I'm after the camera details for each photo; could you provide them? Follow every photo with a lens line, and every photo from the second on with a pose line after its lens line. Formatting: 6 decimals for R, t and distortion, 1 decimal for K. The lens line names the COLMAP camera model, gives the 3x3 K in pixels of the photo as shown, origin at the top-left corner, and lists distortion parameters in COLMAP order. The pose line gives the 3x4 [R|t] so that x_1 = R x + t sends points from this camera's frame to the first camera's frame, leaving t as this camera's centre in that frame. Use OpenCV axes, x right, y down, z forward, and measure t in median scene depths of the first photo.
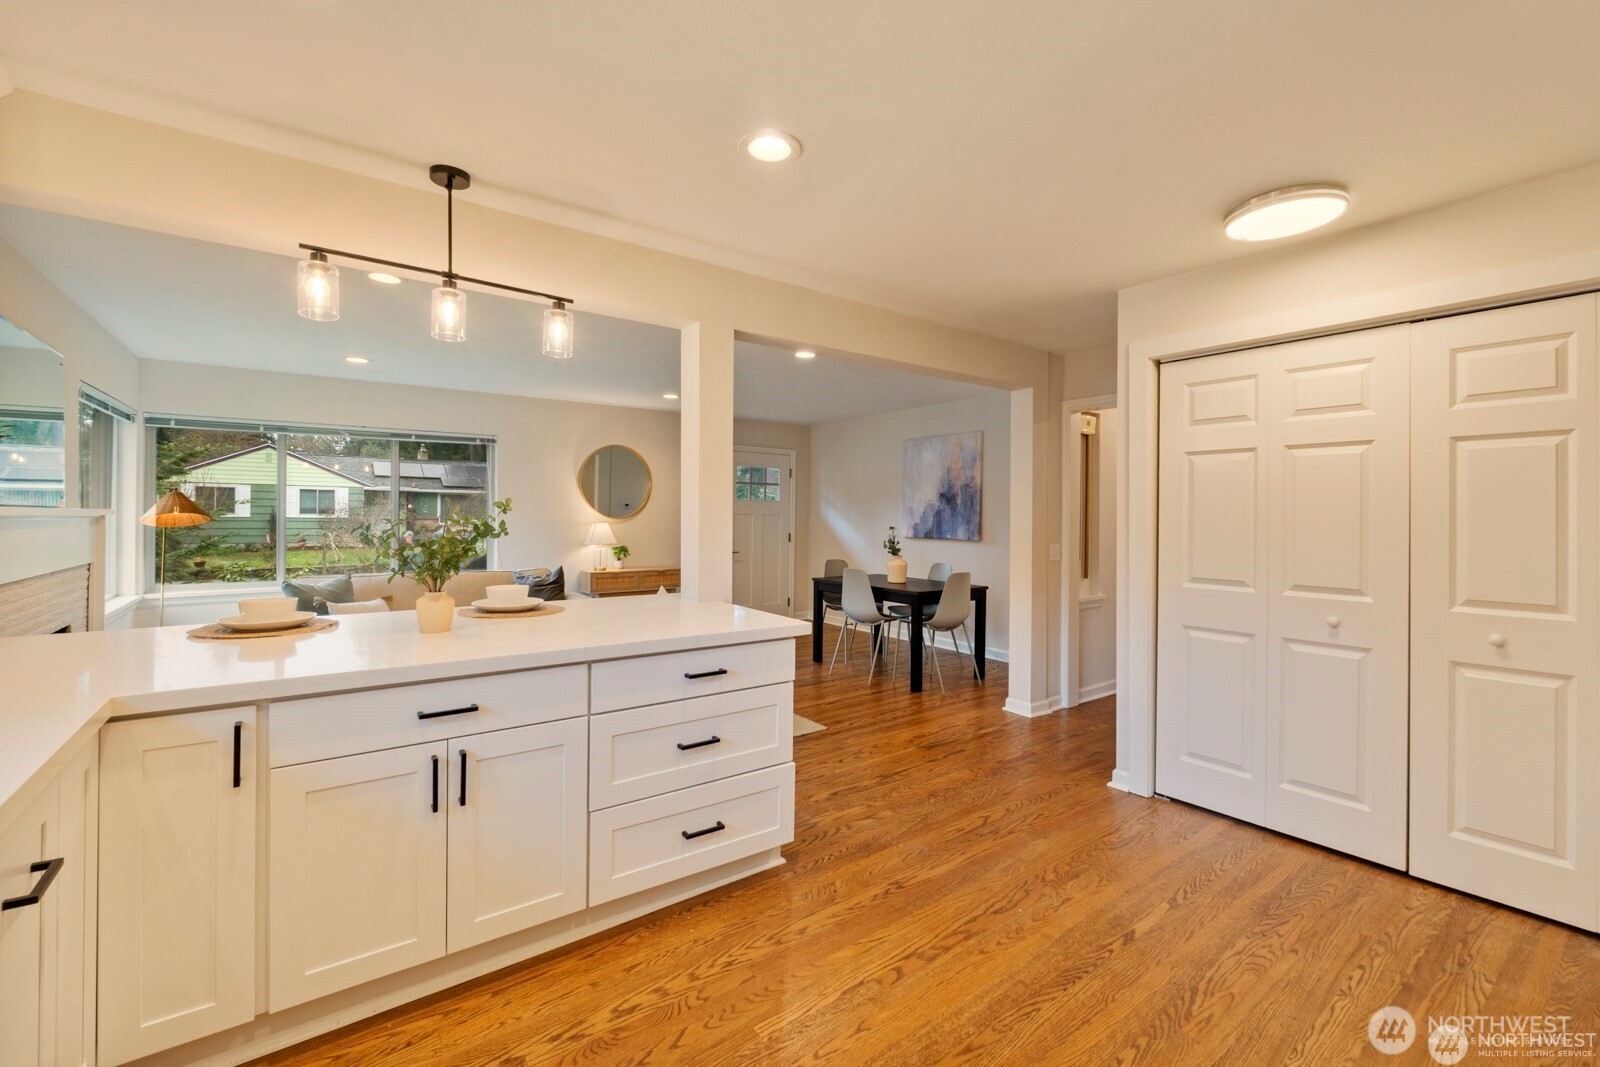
lens RADIAL K [[669.2, 0, 803.3], [0, 669.2, 517.7], [0, 0, 1]] dist [-0.011739, -0.000406]
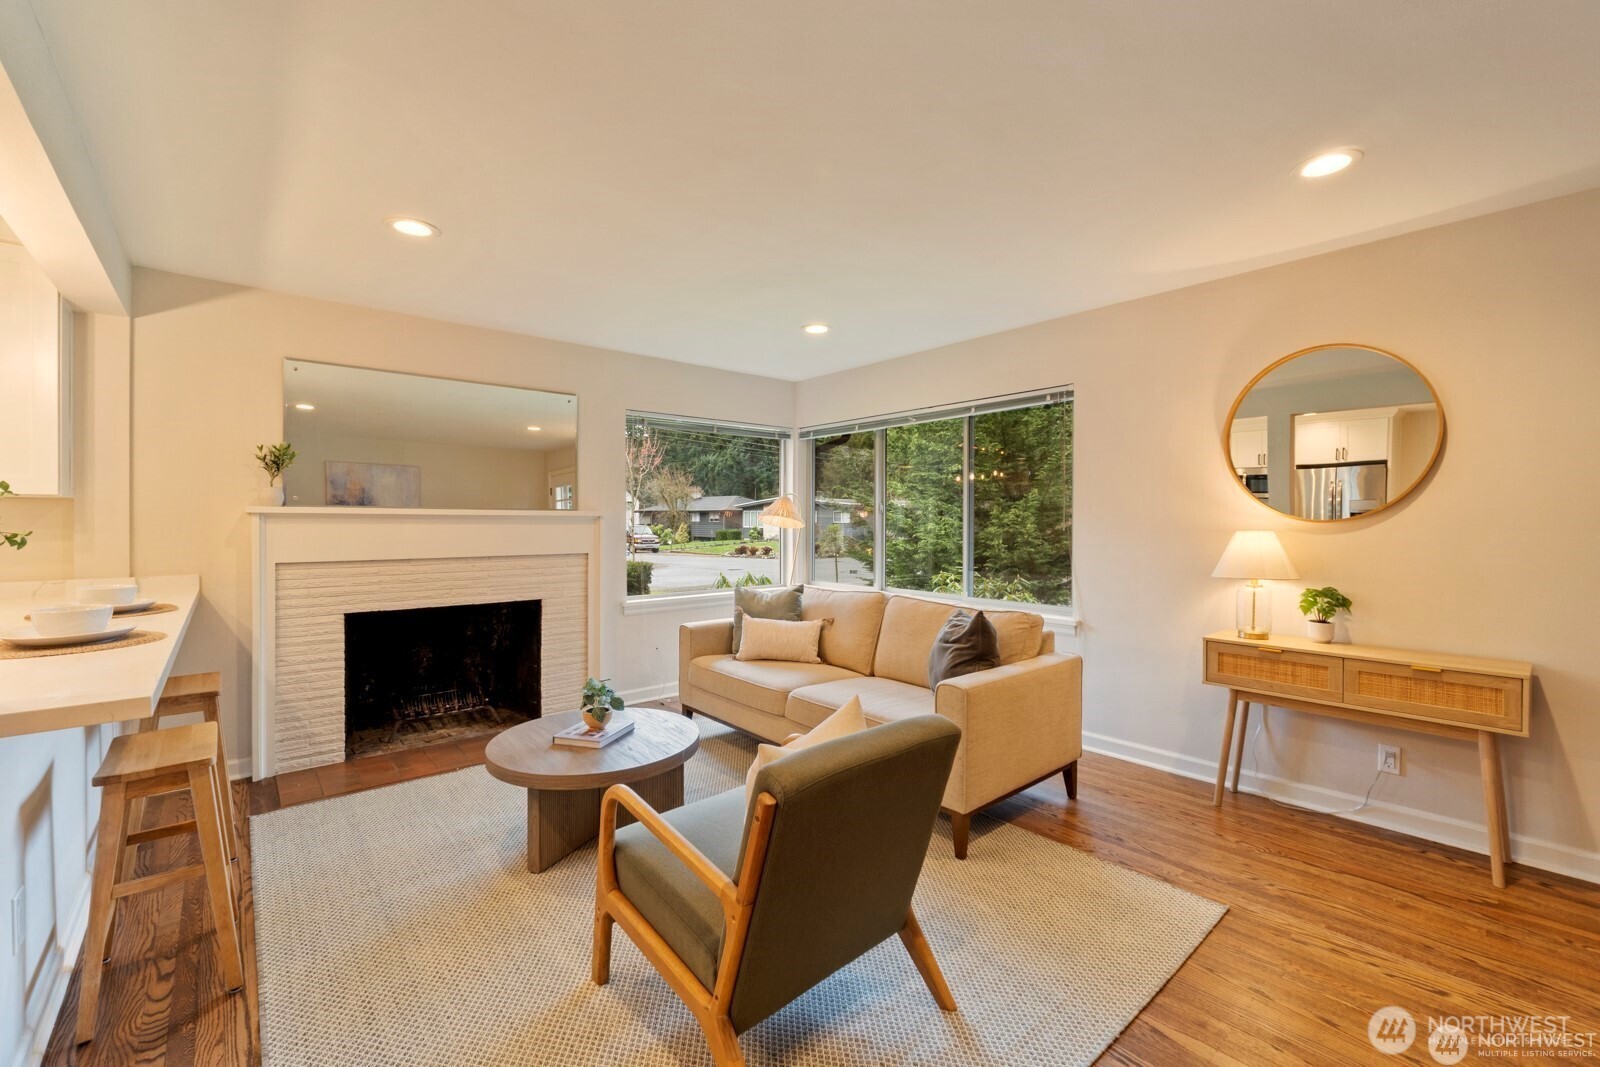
lens RADIAL K [[669.2, 0, 800.9], [0, 669.2, 526.5], [0, 0, 1]] dist [-0.011739, -0.000406]
pose [[0.085315, -0.000857, -0.996354, 0.382018], [-0.008671, 0.999961, -0.001603, 0.027157], [0.996316, 0.008776, 0.085304, 2.366143]]
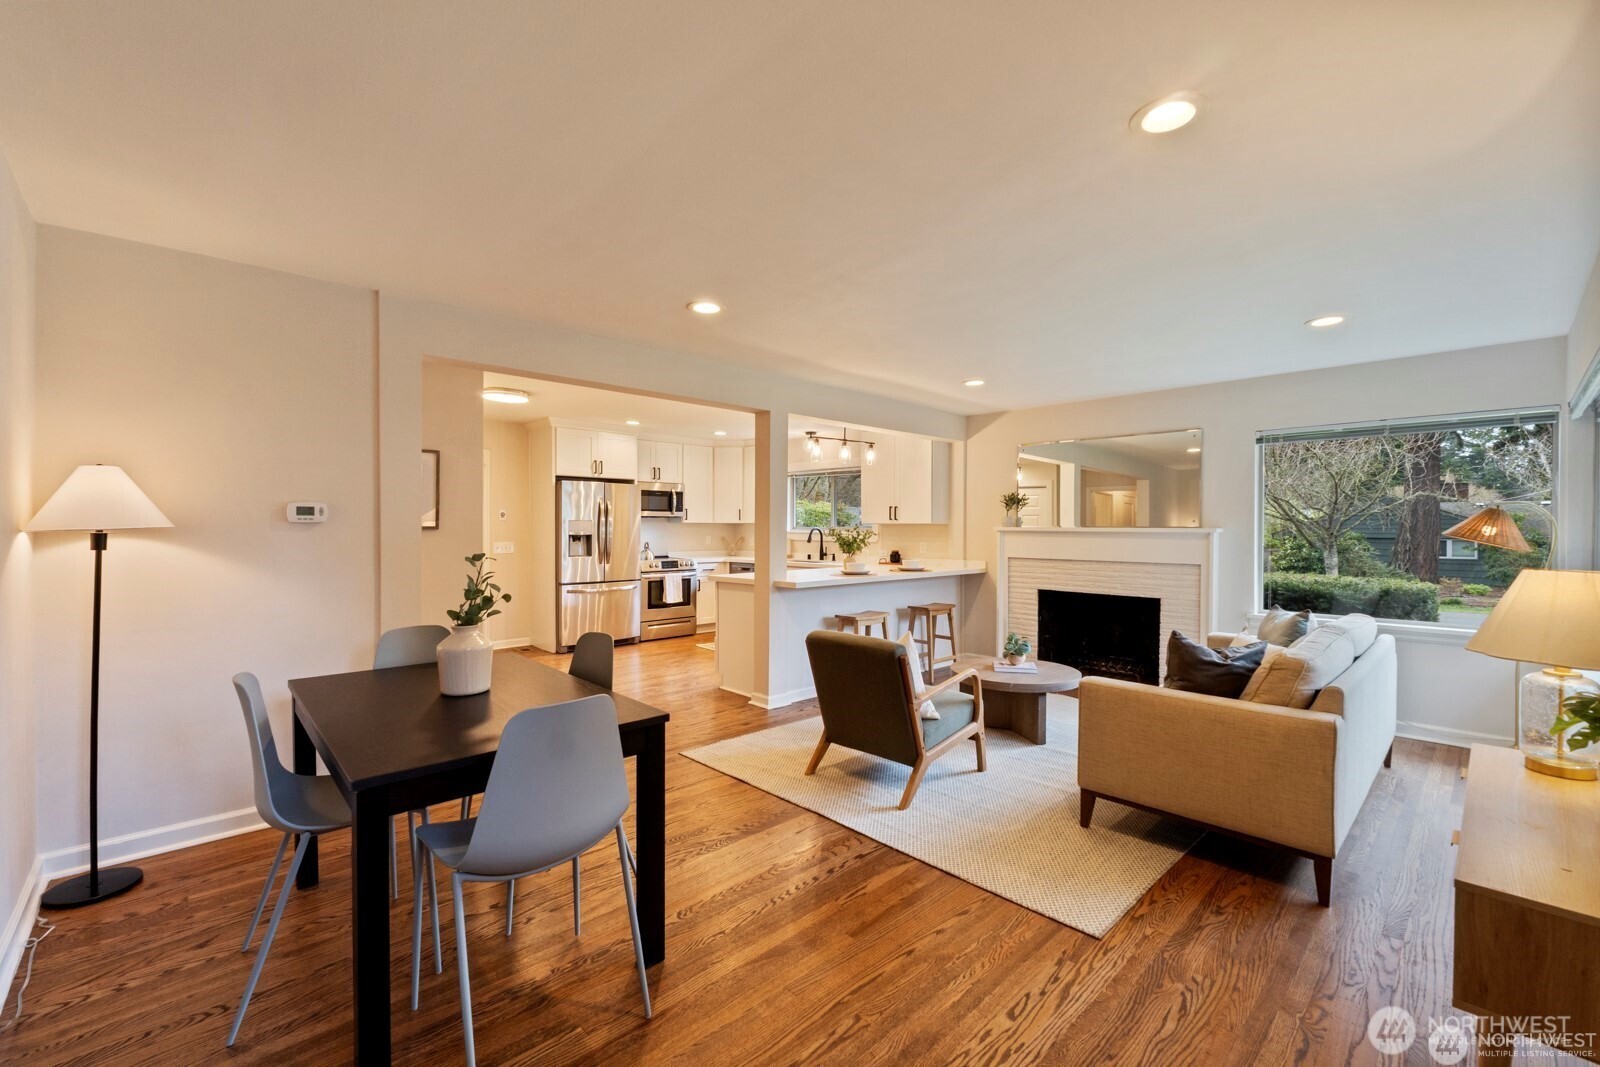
lens RADIAL K [[669.2, 0, 803.6], [0, 669.2, 532.0], [0, 0, 1]] dist [-0.011739, -0.000406]
pose [[-0.991684, -0.010341, -0.128280, -0.110505], [-0.012401, 0.999807, 0.015270, -0.038732], [0.128098, 0.016733, -0.991620, 4.562751]]
